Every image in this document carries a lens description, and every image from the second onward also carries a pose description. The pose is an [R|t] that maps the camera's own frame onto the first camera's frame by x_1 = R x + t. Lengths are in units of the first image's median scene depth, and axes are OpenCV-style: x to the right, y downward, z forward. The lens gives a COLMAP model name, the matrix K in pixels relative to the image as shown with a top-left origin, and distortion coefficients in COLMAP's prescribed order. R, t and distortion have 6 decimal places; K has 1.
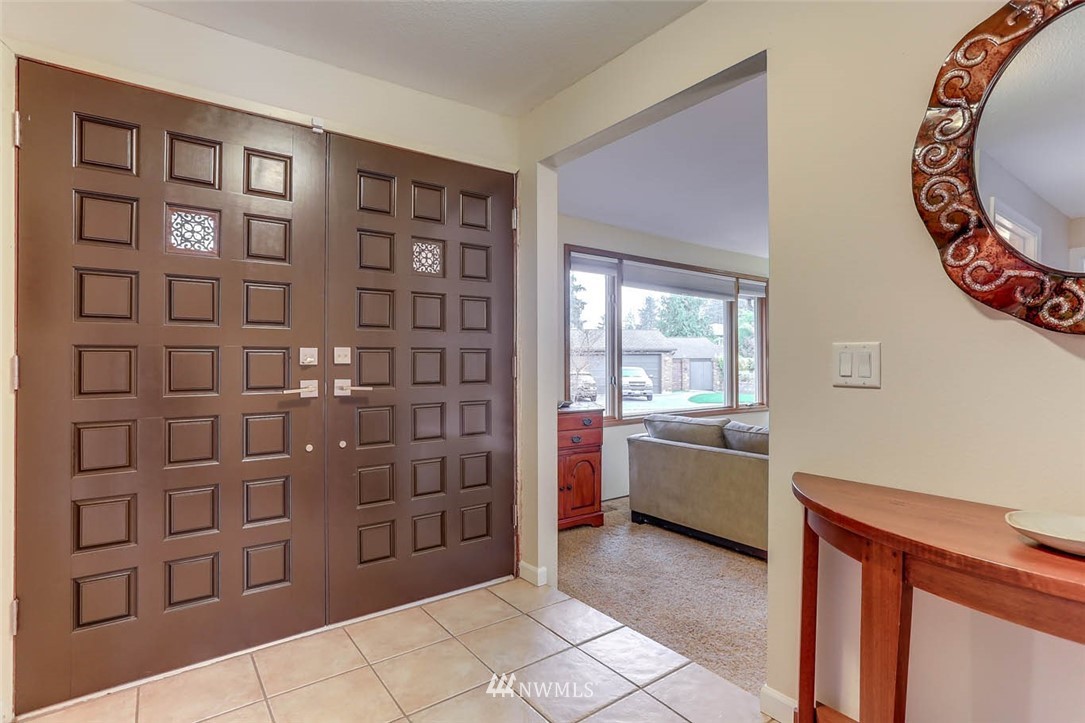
lens RADIAL K [[524.4, 0, 536.4], [0, 524.4, 356.3], [0, 0, 1]] dist [-0.063423, 0.029131]
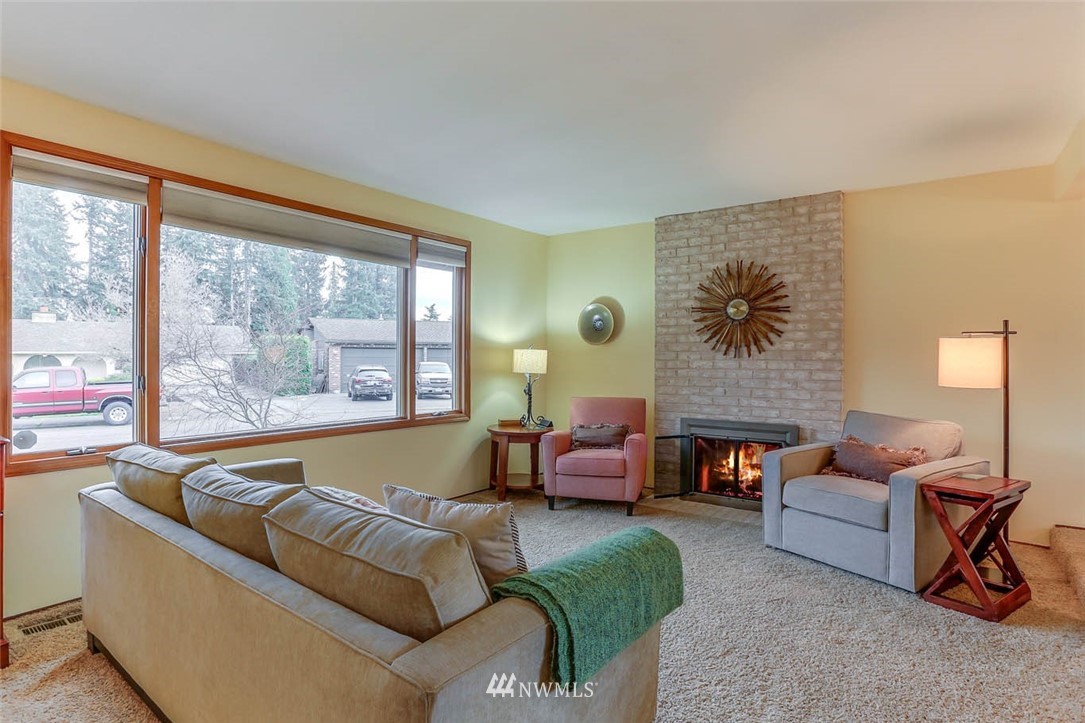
lens RADIAL K [[524.4, 0, 536.4], [0, 524.4, 356.3], [0, 0, 1]] dist [-0.063423, 0.029131]
pose [[0.960706, 0.008155, 0.277448, 0.348217], [-0.010541, 0.999919, 0.007110, 0.006650], [-0.277368, -0.009755, 0.960714, 0.267503]]
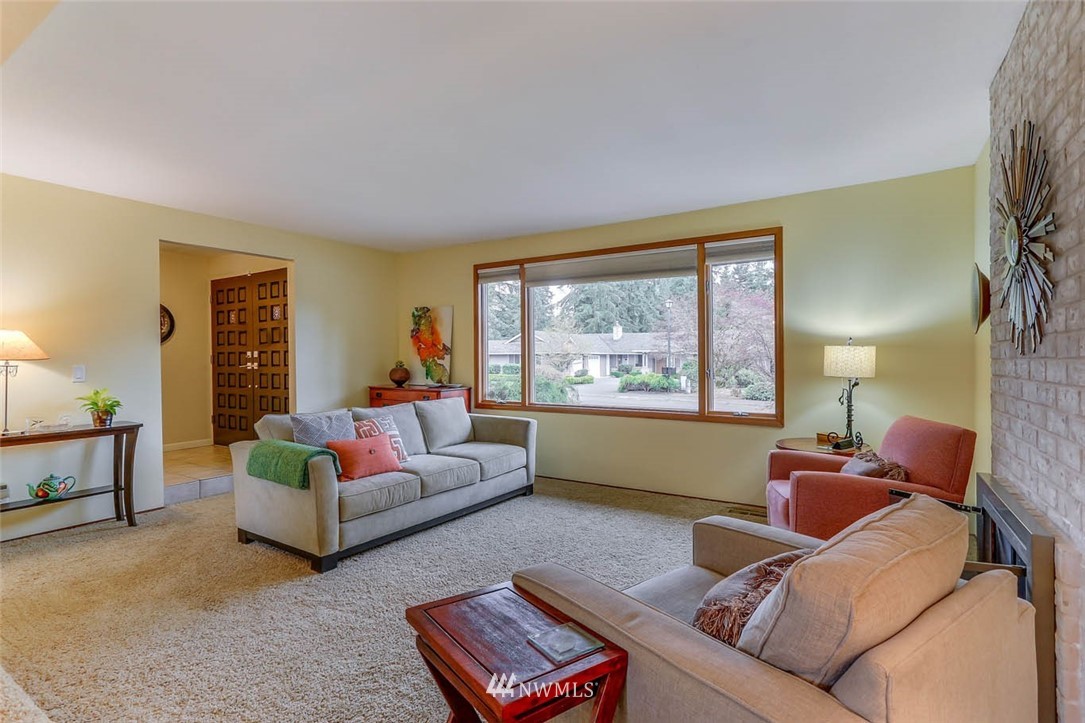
lens RADIAL K [[524.4, 0, 536.4], [0, 524.4, 356.3], [0, 0, 1]] dist [-0.063423, 0.029131]
pose [[0.364679, 0.005582, -0.931116, 1.002380], [0.017940, 0.999754, 0.013020, 0.000012], [0.930960, -0.021453, 0.364489, 0.492774]]
